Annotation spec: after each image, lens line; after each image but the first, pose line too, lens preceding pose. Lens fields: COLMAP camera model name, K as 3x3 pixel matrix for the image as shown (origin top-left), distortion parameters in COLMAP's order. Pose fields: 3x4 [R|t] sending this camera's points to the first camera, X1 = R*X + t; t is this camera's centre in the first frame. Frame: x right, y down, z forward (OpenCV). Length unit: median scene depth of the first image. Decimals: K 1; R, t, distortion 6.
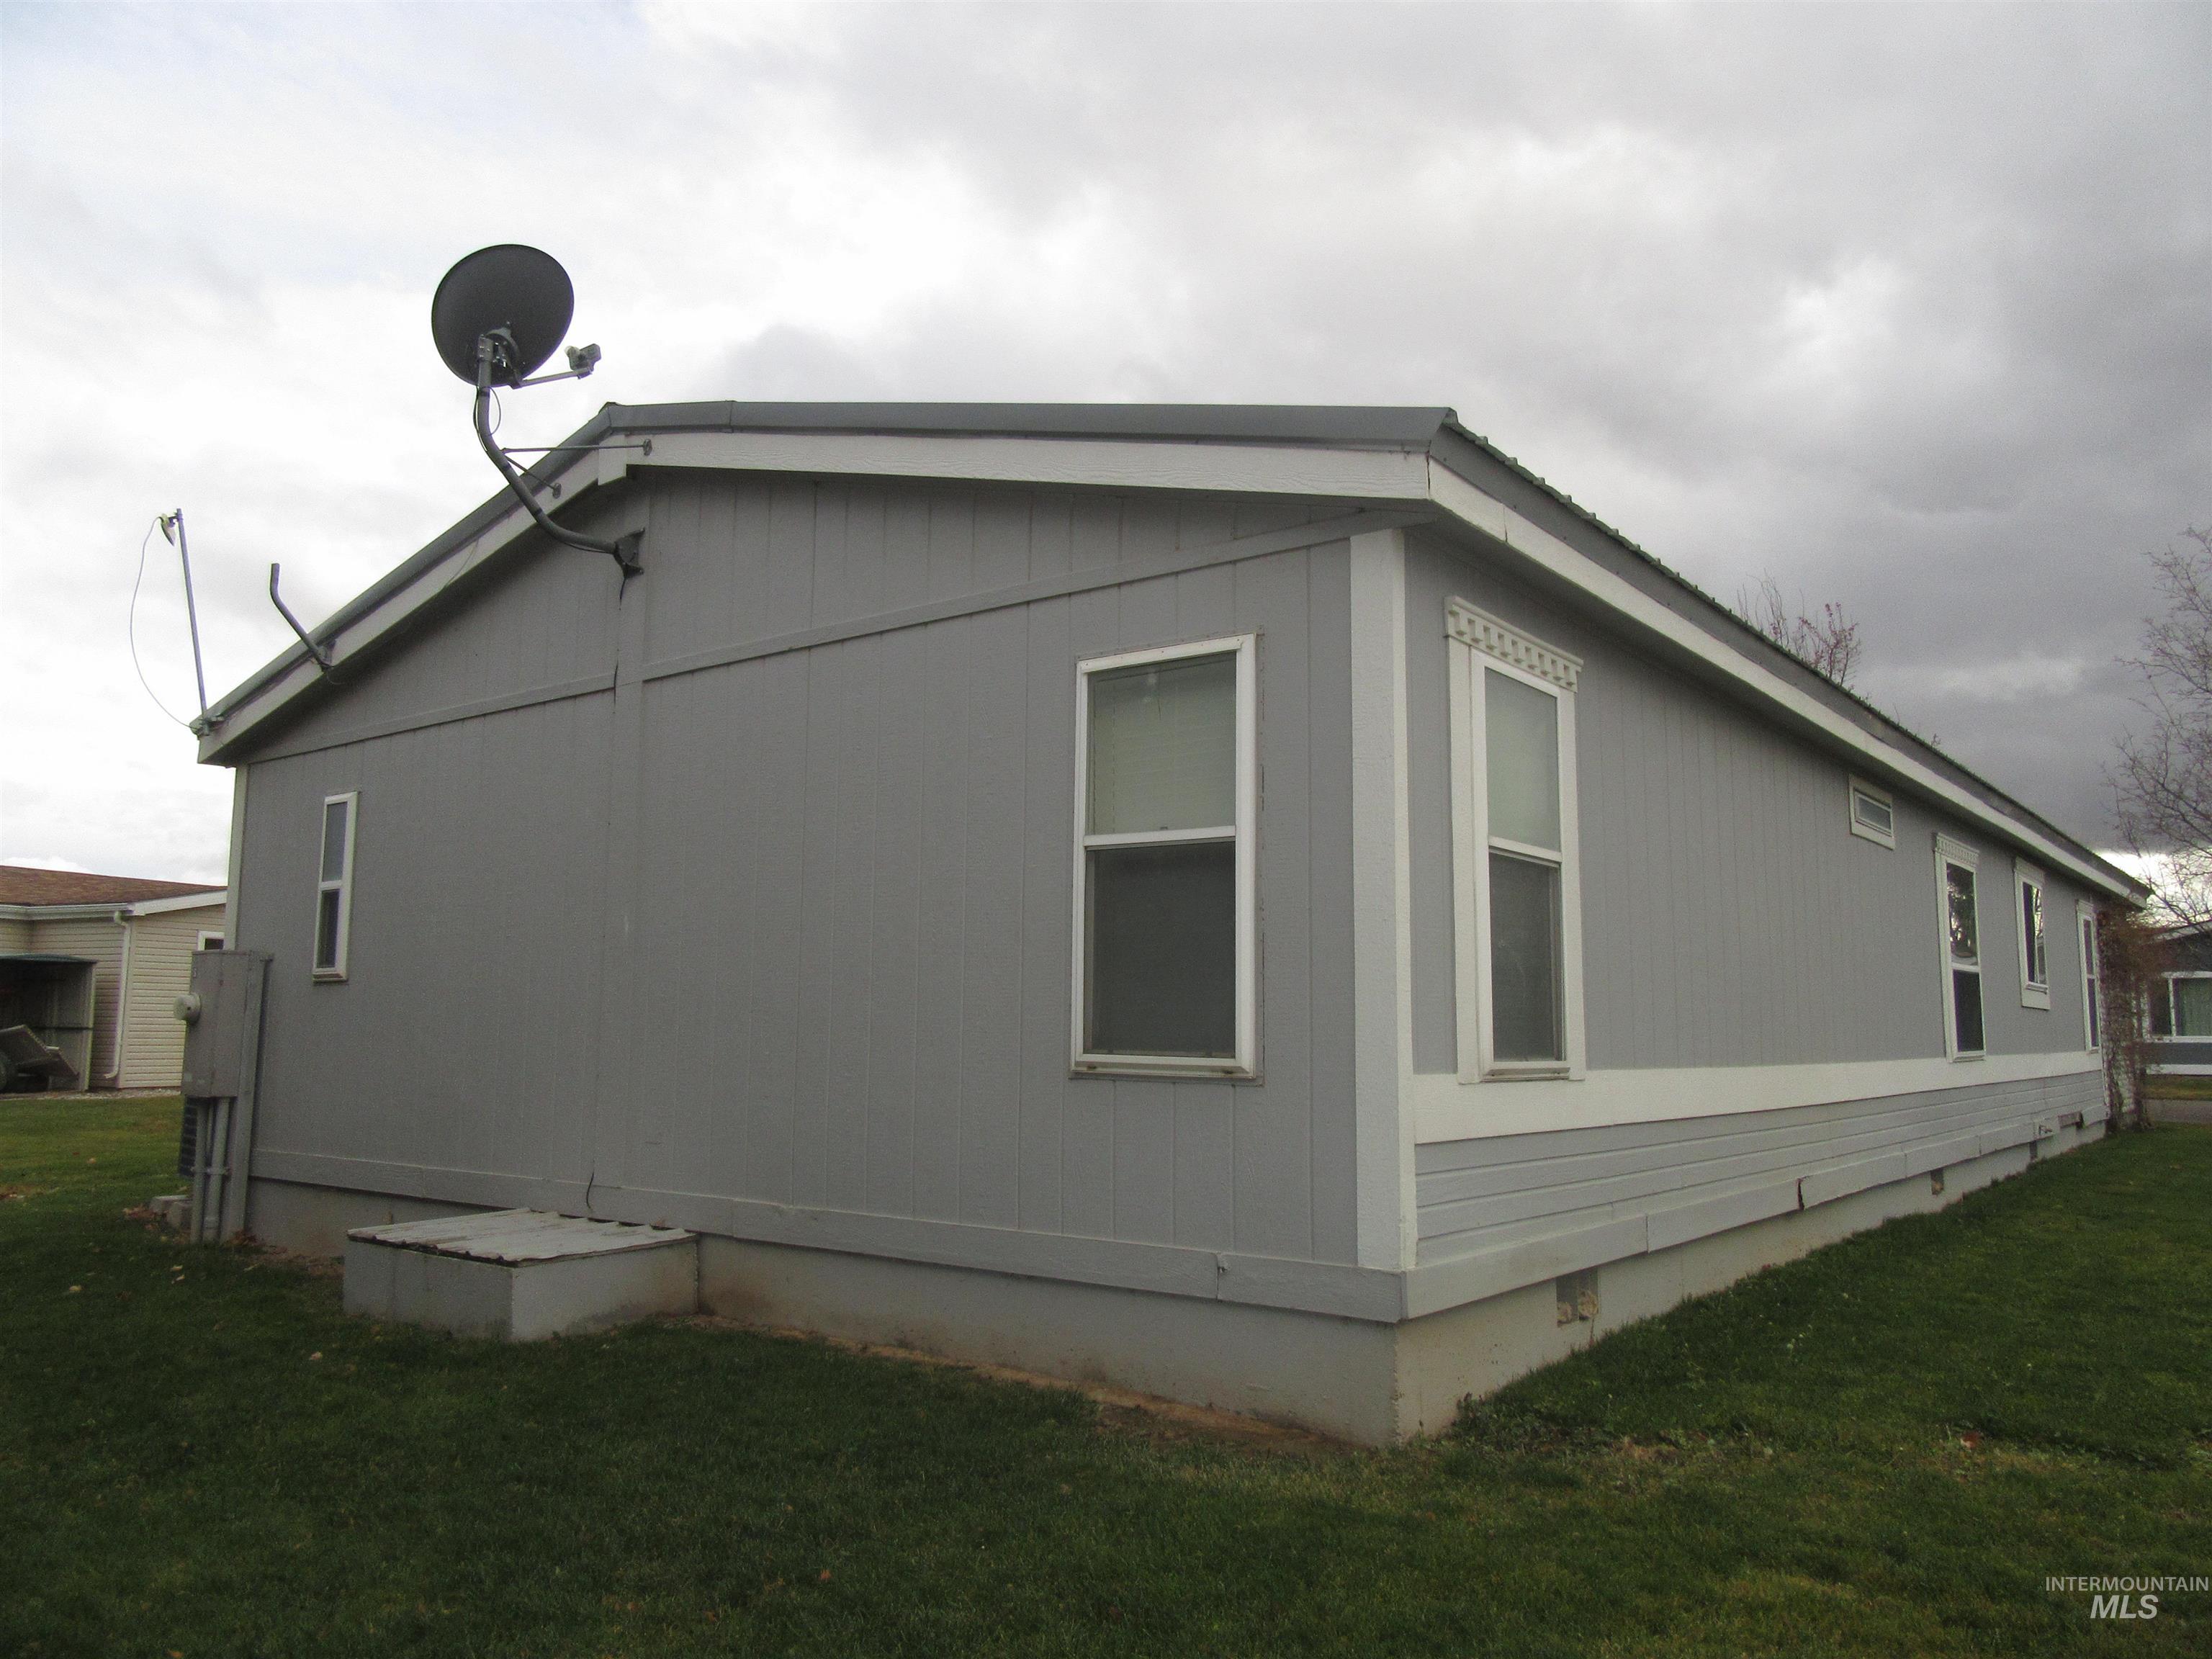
lens RADIAL K [[1625.4, 0, 1104.3], [0, 1625.4, 820.8], [0, 0, 1]] dist [-0.014711, 0.012746]
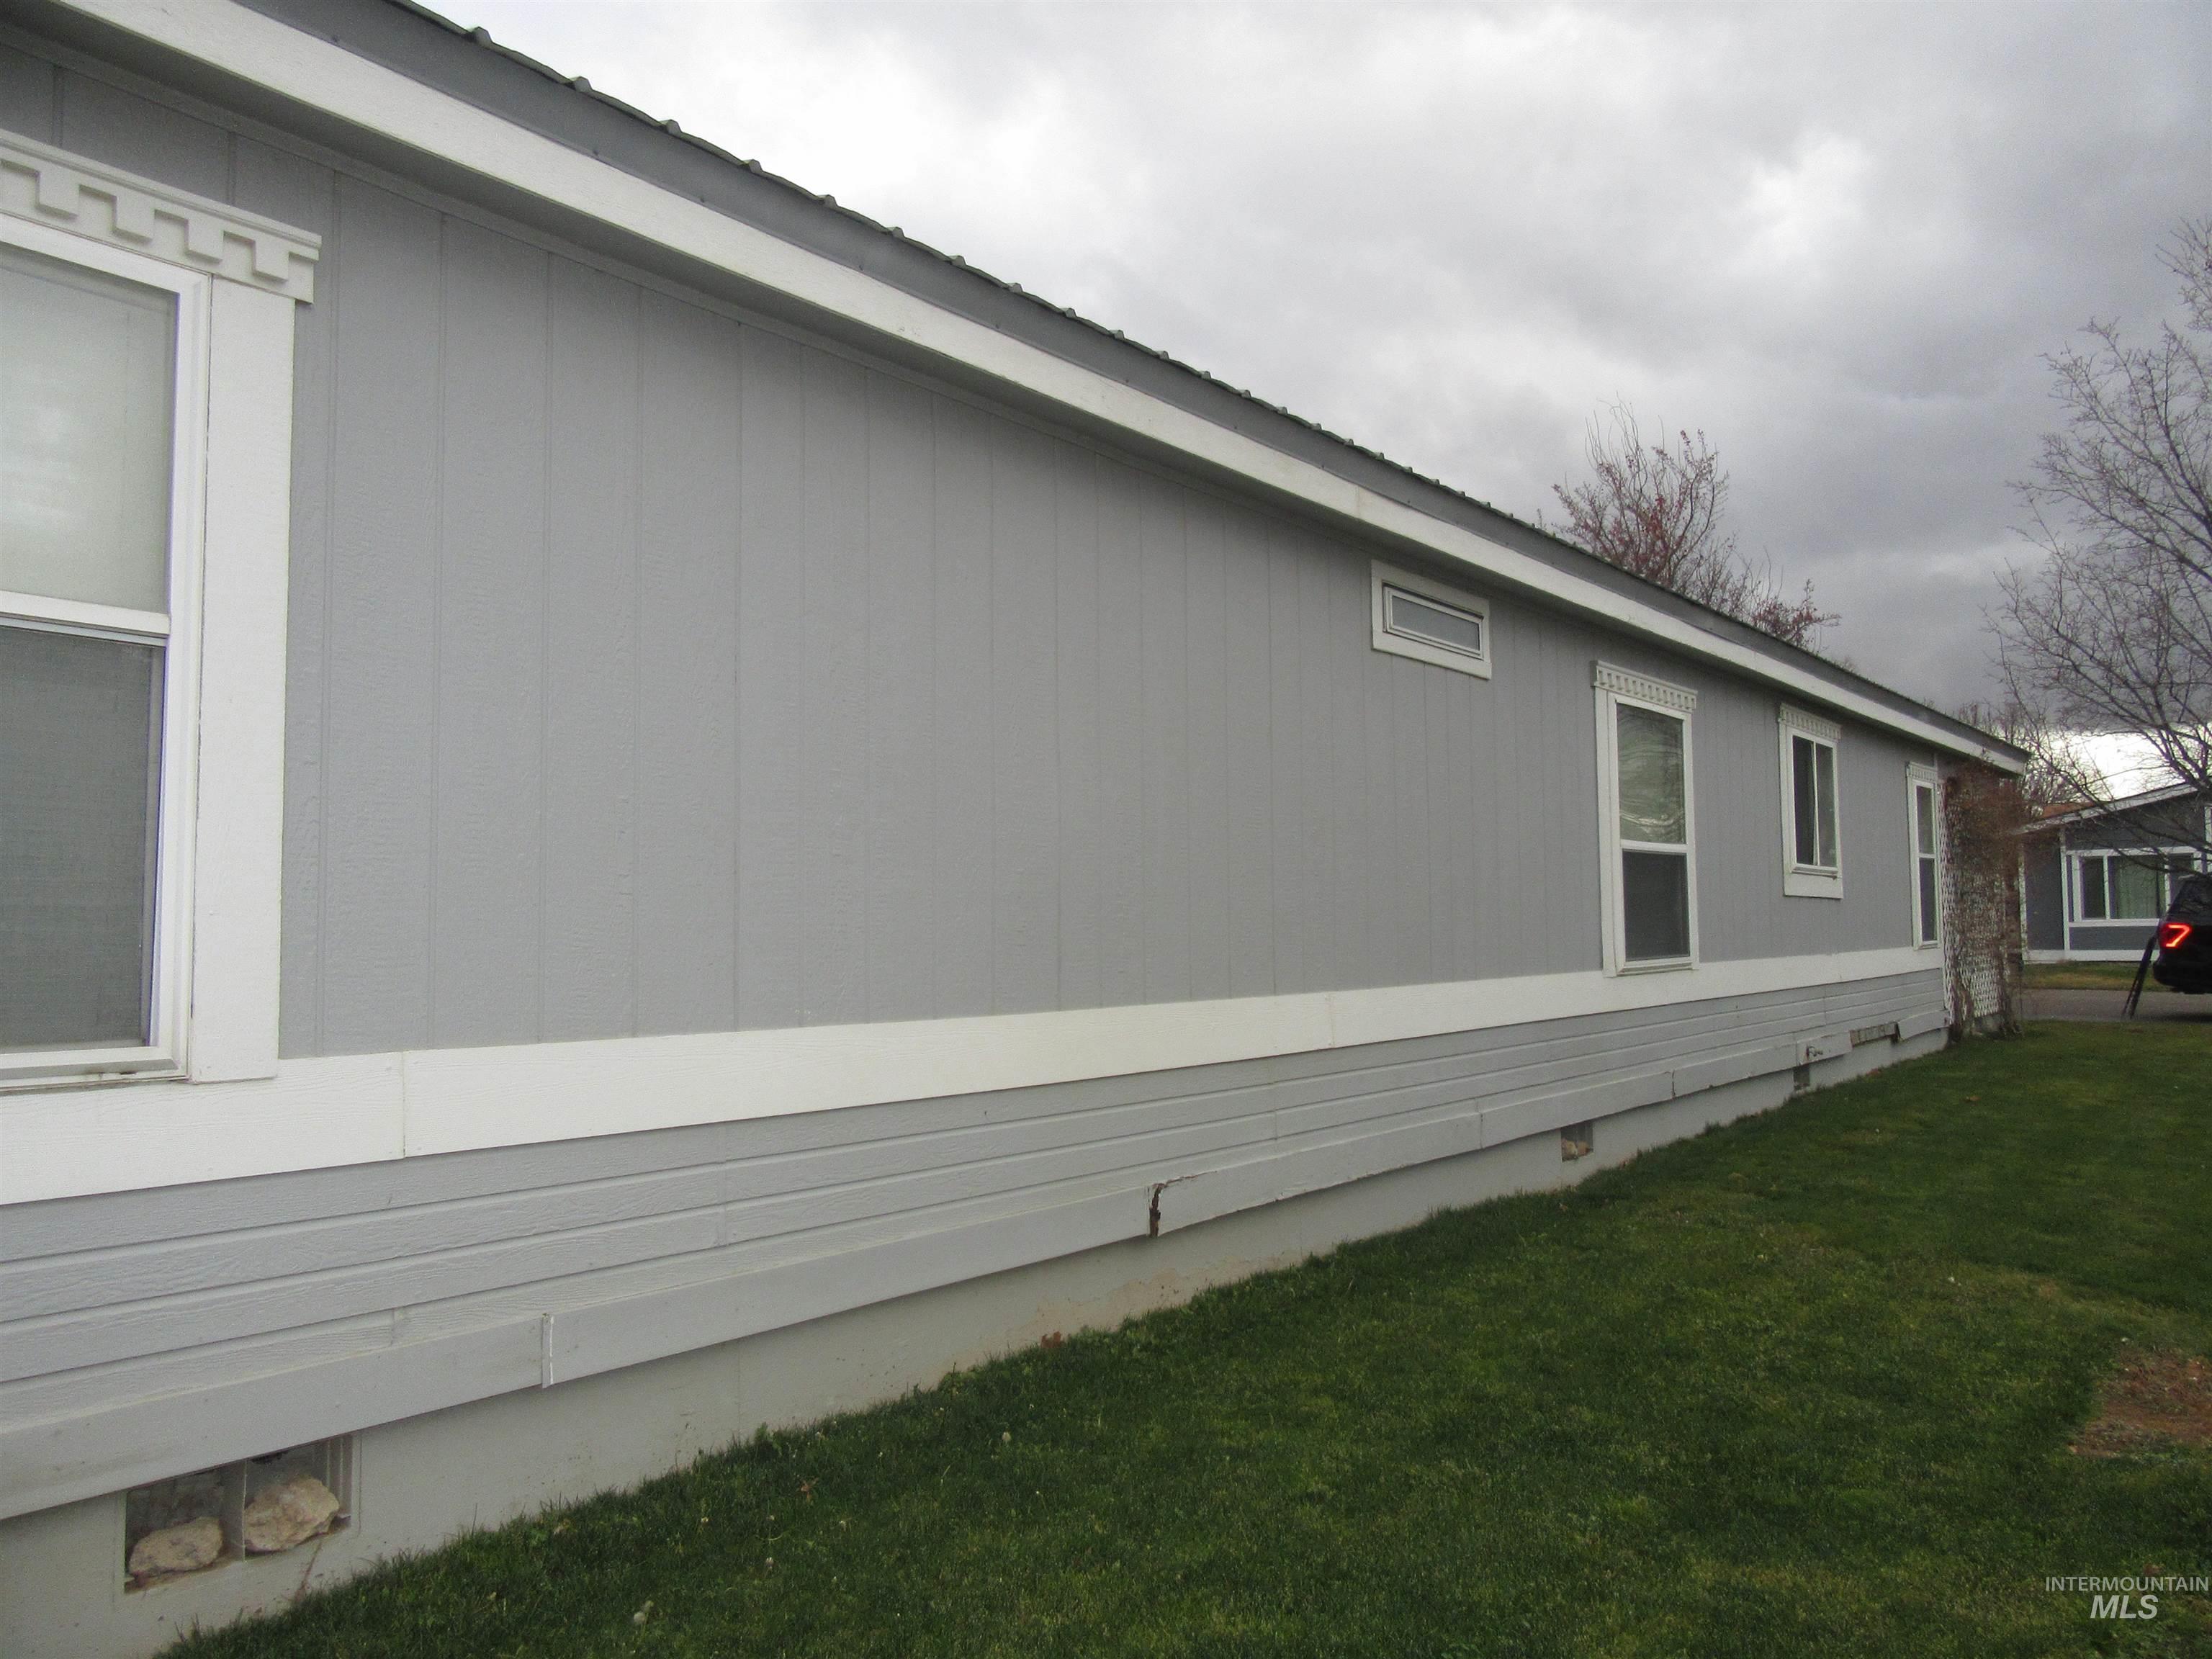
lens RADIAL K [[1381.1, 0, 1100.8], [0, 1381.1, 827.7], [0, 0, 1]] dist [-0.007678, -0.006739]
pose [[0.995370, -0.019423, -0.094138, 0.287931], [0.025301, 0.997777, 0.061650, 0.031514], [0.092732, -0.063746, 0.993648, 0.299752]]
